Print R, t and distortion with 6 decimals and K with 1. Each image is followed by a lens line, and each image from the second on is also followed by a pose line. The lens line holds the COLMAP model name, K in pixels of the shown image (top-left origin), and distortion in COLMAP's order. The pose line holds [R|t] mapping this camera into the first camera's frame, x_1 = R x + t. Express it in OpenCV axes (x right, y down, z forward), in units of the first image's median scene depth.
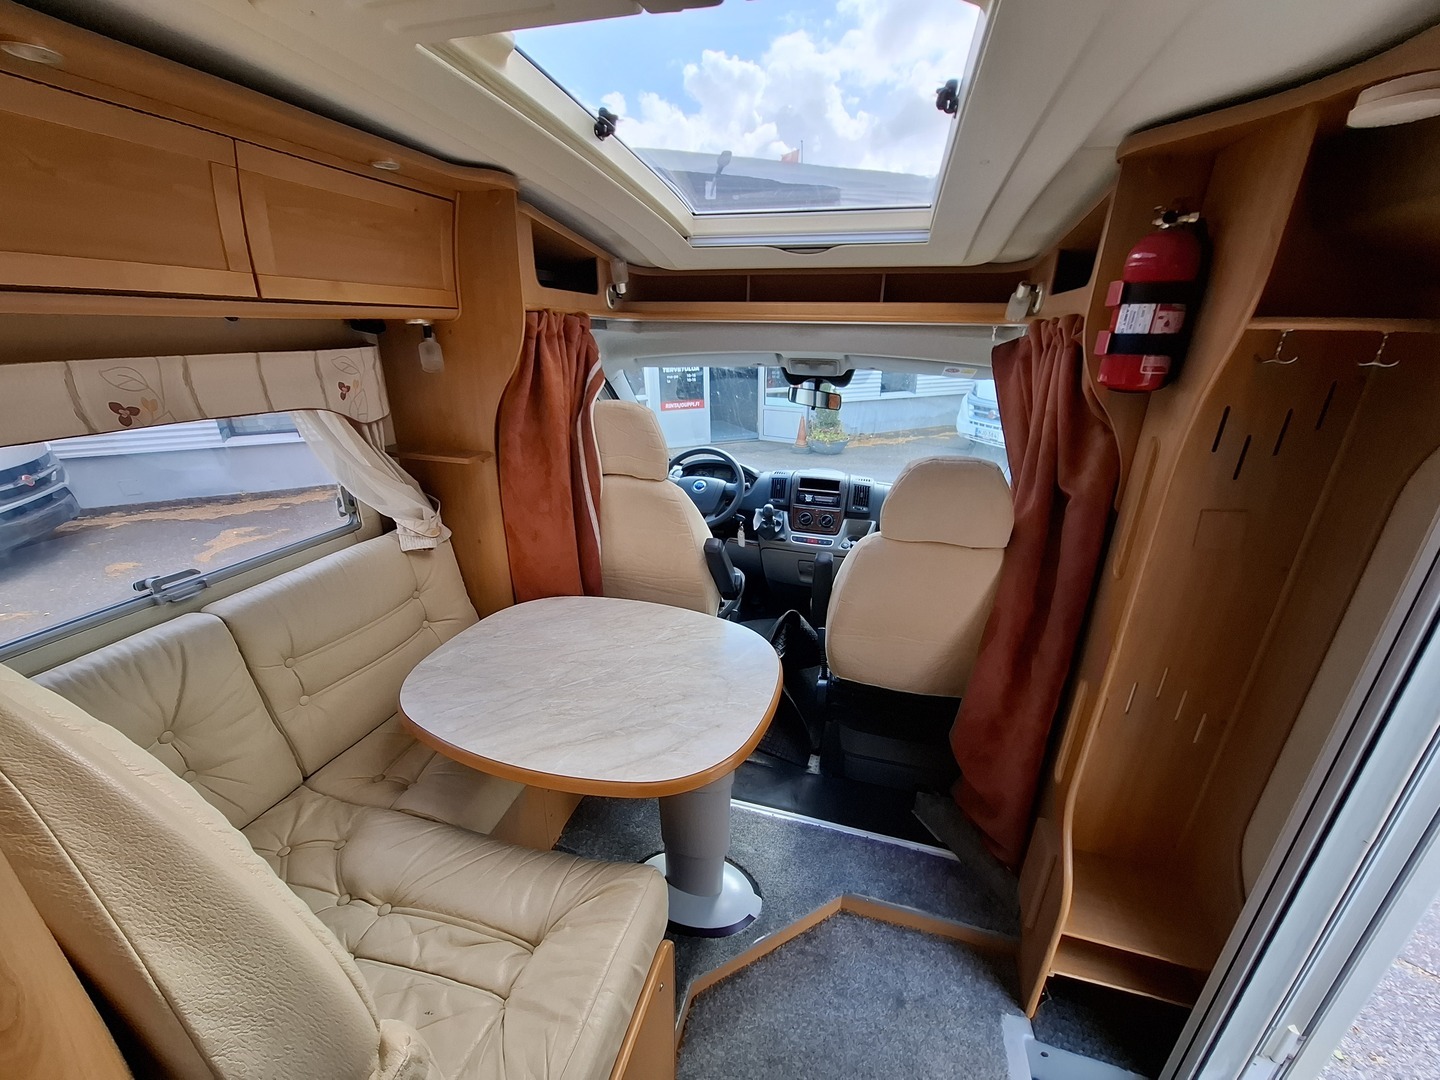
lens RADIAL K [[563.0, 0, 720.0], [0, 563.0, 540.0], [0, 0, 1]] dist [0.001089, 0.000290]
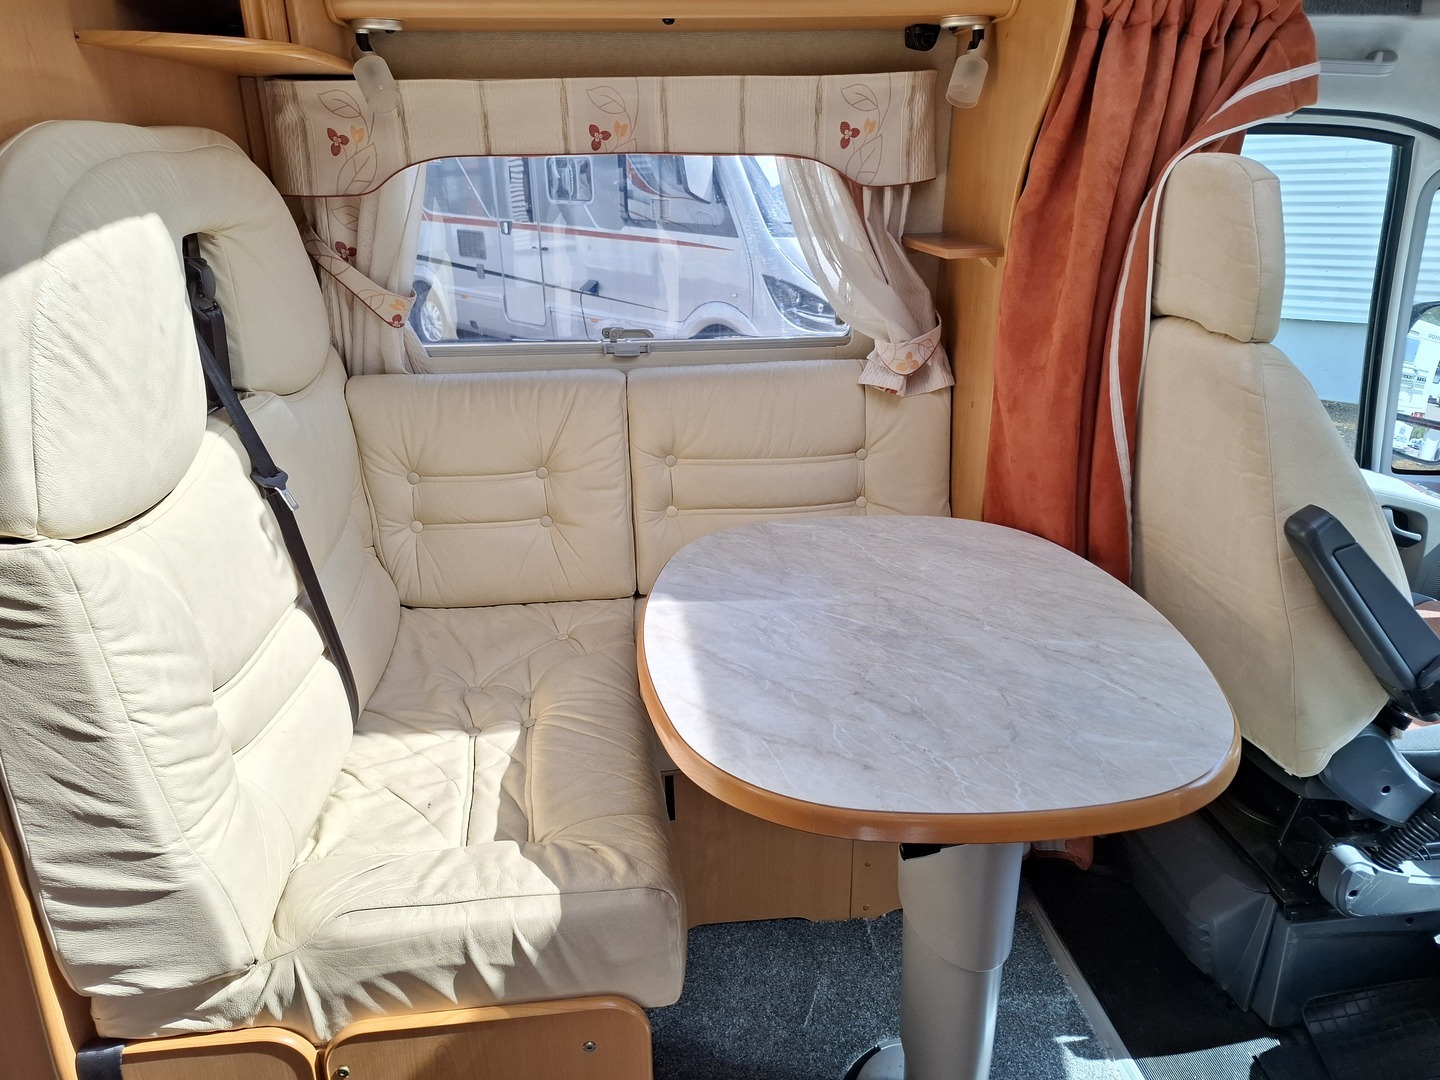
lens RADIAL K [[972.8, 0, 722.0], [0, 972.8, 563.7], [0, 0, 1]] dist [0.003927, -0.000232]
pose [[0.408119, 0.345014, -0.845224, 0.488420], [-0.305786, 0.924019, 0.229527, 0.002985], [0.860194, 0.164784, 0.482610, 0.348659]]
